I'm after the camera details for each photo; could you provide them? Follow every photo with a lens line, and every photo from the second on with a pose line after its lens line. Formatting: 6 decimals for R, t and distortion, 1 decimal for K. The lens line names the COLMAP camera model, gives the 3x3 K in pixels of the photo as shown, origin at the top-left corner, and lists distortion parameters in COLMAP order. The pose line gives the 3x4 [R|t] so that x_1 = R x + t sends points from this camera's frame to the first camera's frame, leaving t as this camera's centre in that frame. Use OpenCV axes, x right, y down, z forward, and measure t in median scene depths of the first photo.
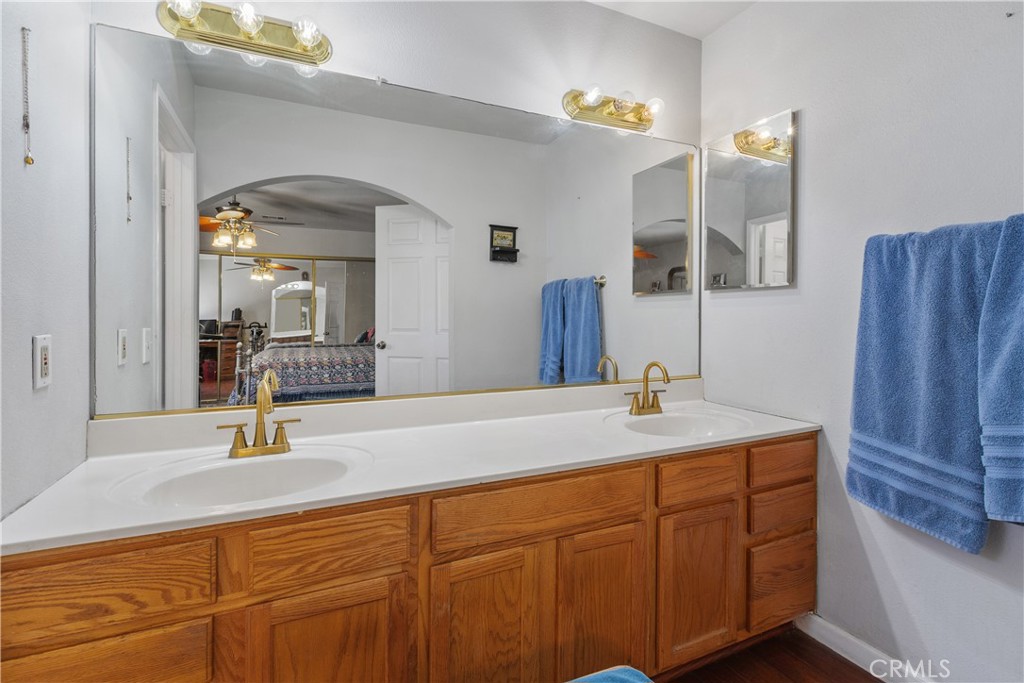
lens RADIAL K [[477.6, 0, 510.0], [0, 477.6, 311.8], [0, 0, 1]] dist [0.000419, 0.000474]
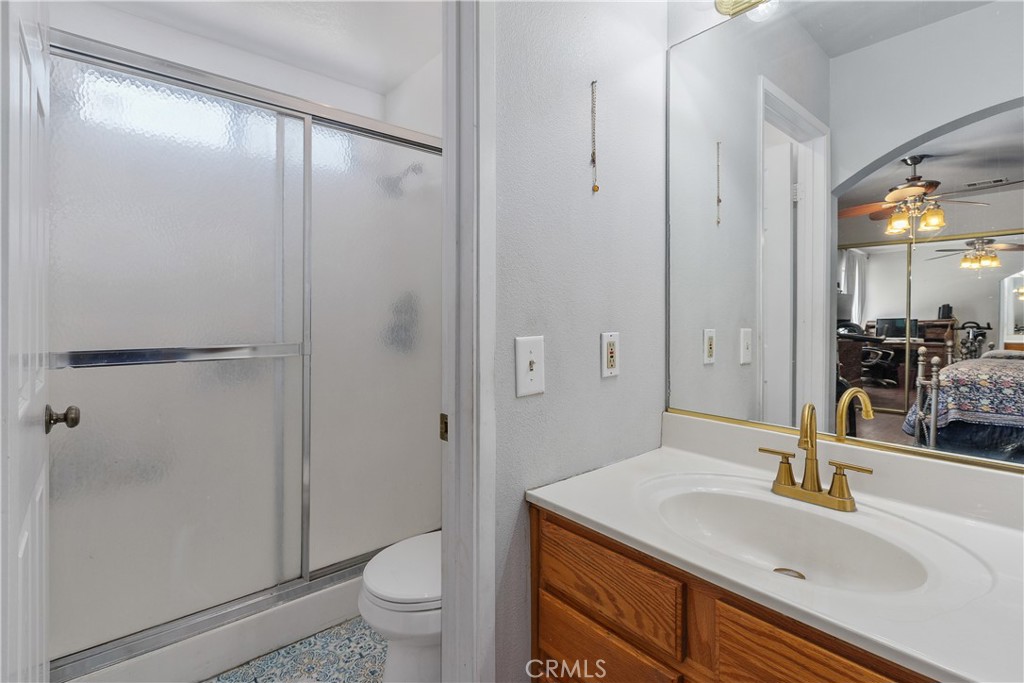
lens RADIAL K [[477.6, 0, 510.0], [0, 477.6, 311.8], [0, 0, 1]] dist [0.000419, 0.000474]
pose [[0.279385, -0.003734, -0.960172, 0.036905], [0.008251, 0.999965, -0.001488, -0.001547], [0.960144, -0.007507, 0.279406, 0.171826]]
